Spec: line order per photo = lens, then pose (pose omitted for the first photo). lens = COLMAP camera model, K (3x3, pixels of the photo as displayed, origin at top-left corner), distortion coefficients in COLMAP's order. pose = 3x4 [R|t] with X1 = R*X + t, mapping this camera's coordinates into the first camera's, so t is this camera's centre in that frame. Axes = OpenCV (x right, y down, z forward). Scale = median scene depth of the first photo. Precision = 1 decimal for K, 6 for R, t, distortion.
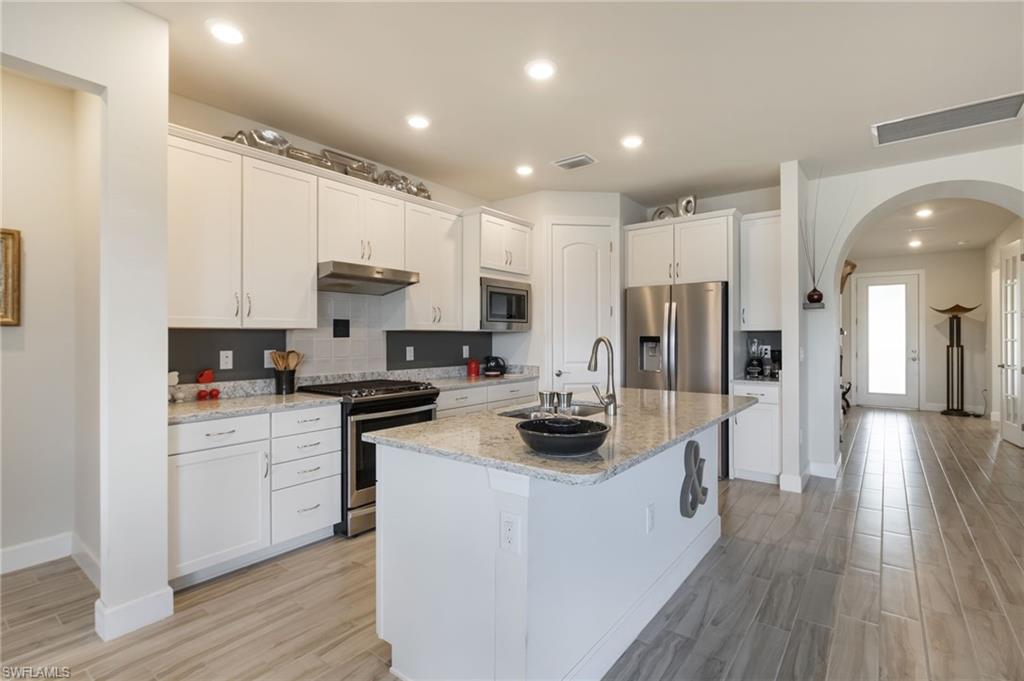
lens RADIAL K [[482.7, 0, 513.6], [0, 482.7, 337.2], [0, 0, 1]] dist [-0.001674, -0.001064]
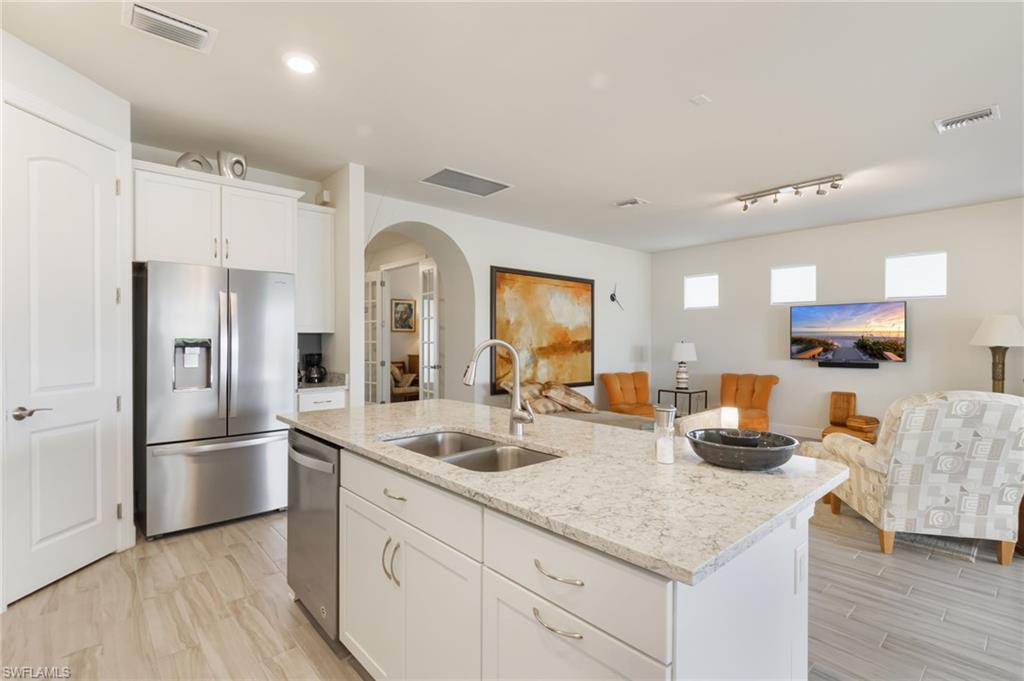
lens RADIAL K [[482.9, 0, 513.4], [0, 482.9, 343.1], [0, 0, 1]] dist [0.000793, 0.000241]
pose [[0.185856, -0.004663, 0.982566, -0.375546], [-0.001617, 0.999986, 0.005051, 0.000581], [-0.982576, -0.002527, 0.185846, 0.531346]]
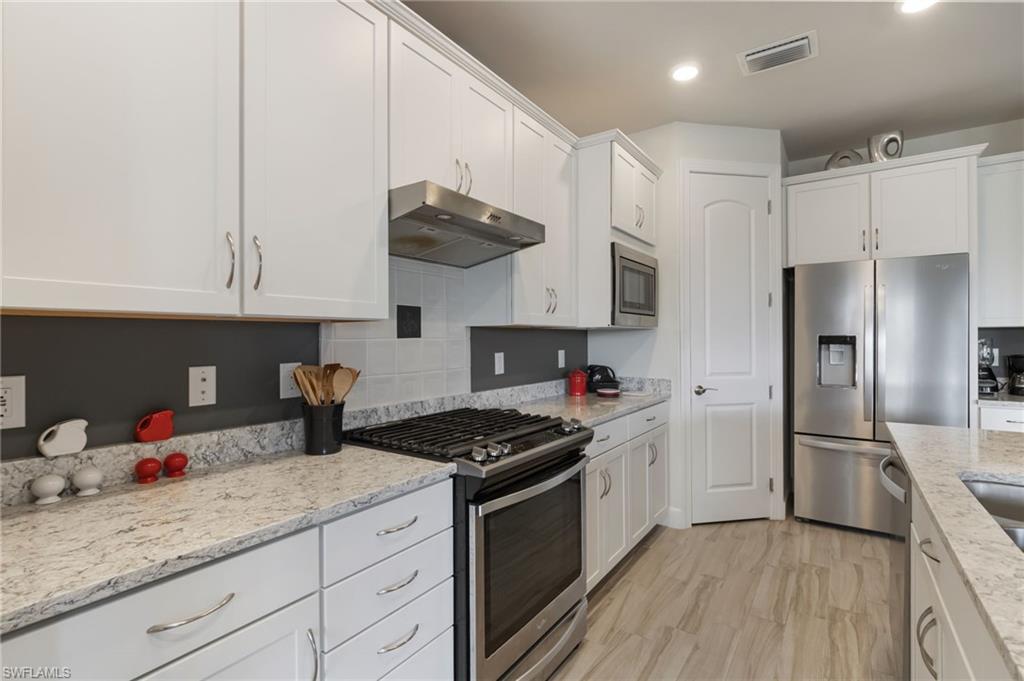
lens RADIAL K [[482.7, 0, 513.6], [0, 482.7, 337.2], [0, 0, 1]] dist [-0.001674, -0.001064]
pose [[0.998597, -0.001206, 0.052933, -0.260573], [0.001288, 0.999998, -0.001517, 0.000866], [-0.052931, 0.001583, 0.998597, 0.422156]]
